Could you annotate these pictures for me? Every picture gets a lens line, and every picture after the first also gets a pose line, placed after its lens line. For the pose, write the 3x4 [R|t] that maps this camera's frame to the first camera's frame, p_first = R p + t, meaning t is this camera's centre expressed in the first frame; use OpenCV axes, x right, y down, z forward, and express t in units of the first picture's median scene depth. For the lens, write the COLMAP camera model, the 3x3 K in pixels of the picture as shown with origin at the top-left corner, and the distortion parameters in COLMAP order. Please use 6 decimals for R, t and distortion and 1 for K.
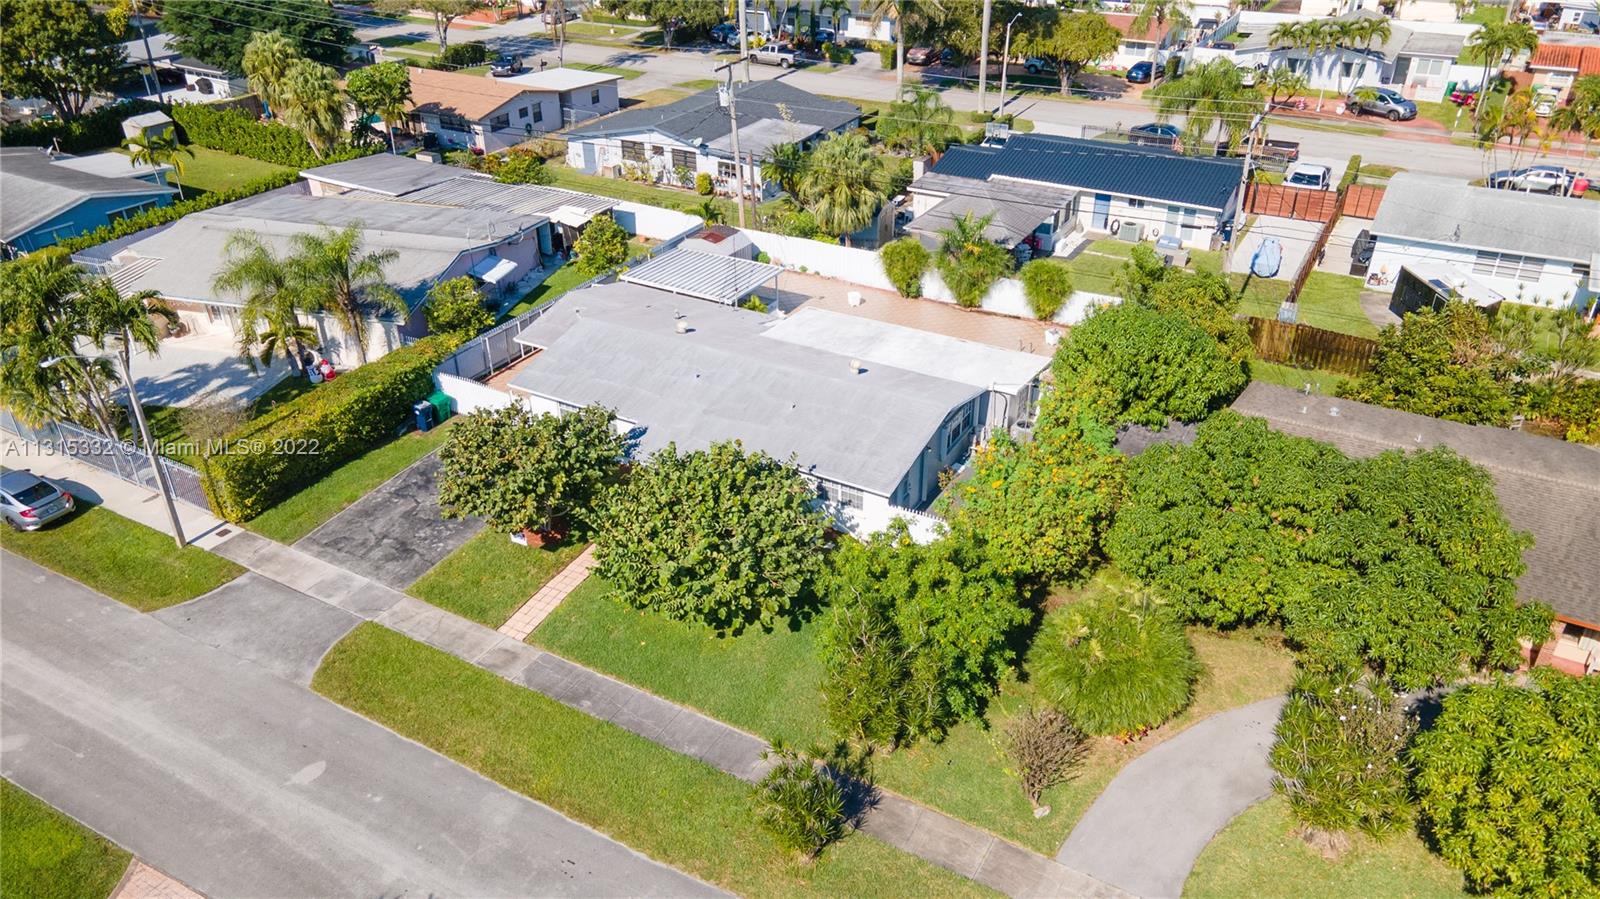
lens RADIAL K [[1168.2, 0, 800.0], [0, 1168.2, 449.5], [0, 0, 1]] dist [0.004646, 0.072946]
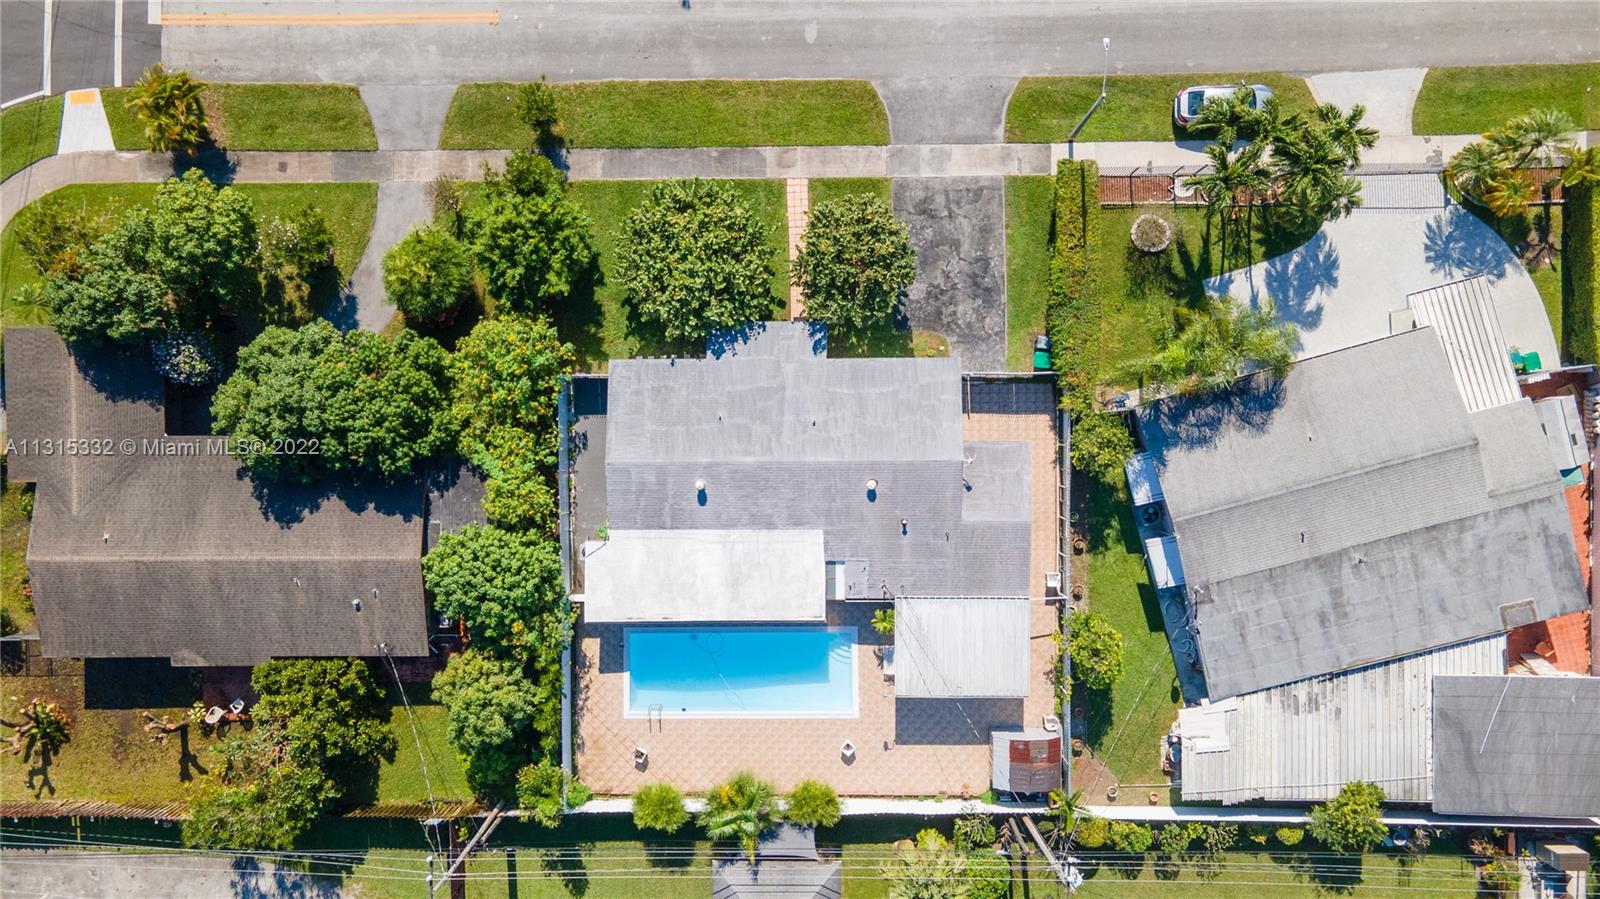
lens RADIAL K [[1168.2, 0, 800.0], [0, 1168.2, 449.5], [0, 0, 1]] dist [0.004646, 0.072946]
pose [[-0.865059, 0.499464, 0.047001, -0.087524], [-0.219749, -0.461481, 0.859503, -0.820087], [0.450981, 0.733192, 0.508965, 0.285870]]
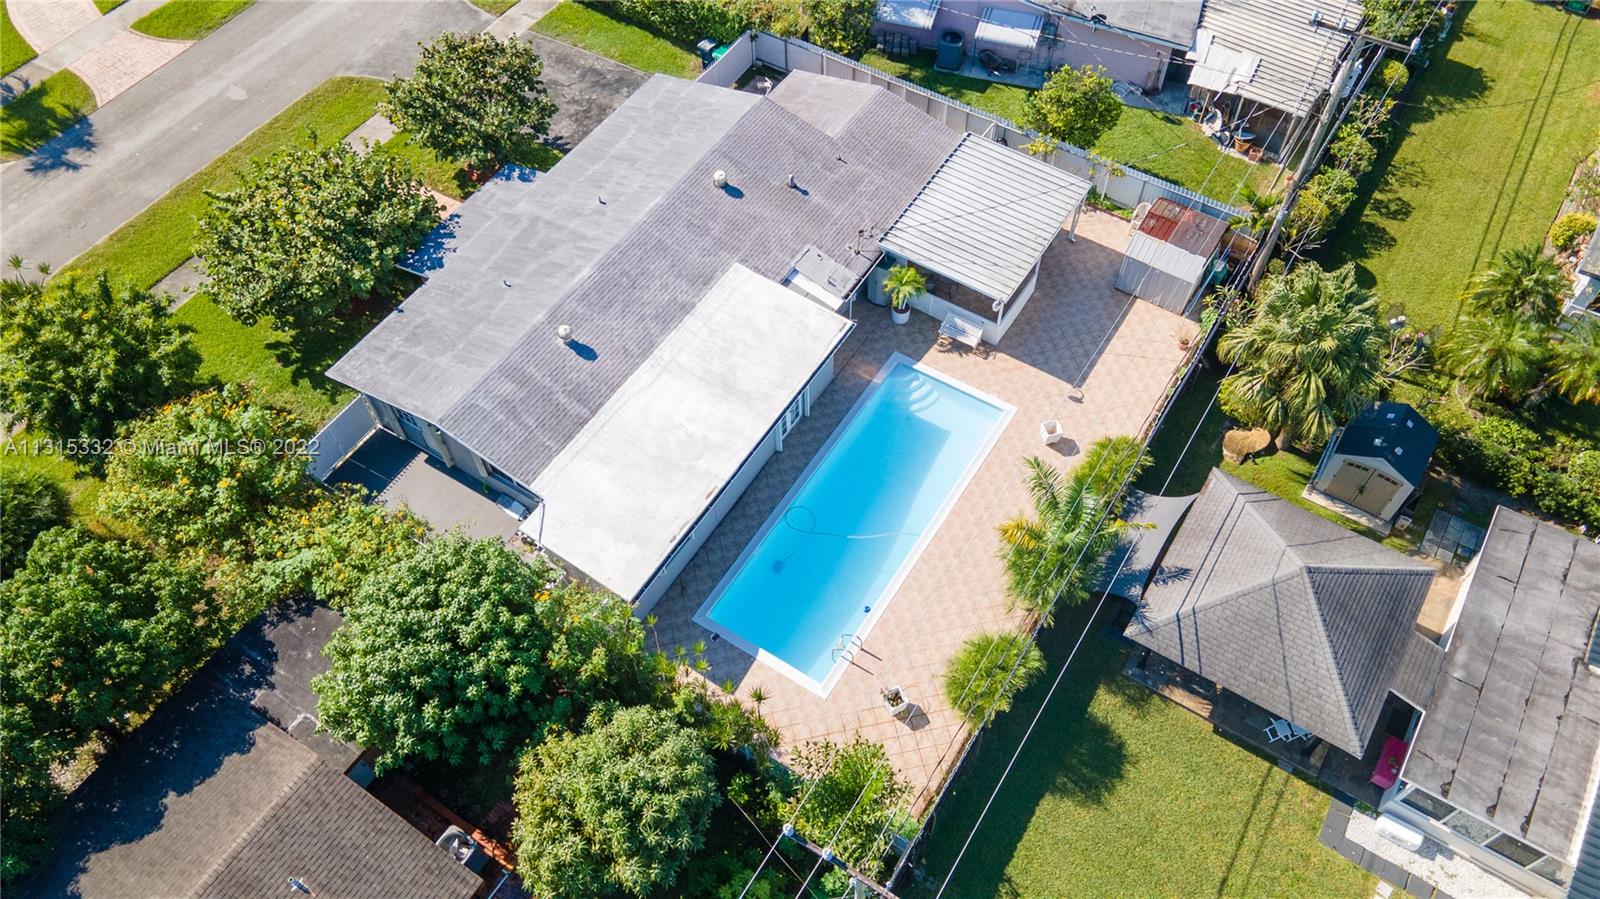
lens RADIAL K [[1168.2, 0, 800.0], [0, 1168.2, 449.5], [0, 0, 1]] dist [0.004646, 0.072946]
pose [[-0.052108, 0.829101, -0.556665, 0.388704], [-0.492232, 0.463681, 0.736687, -0.501774], [0.868903, 0.312396, 0.383949, 0.621283]]
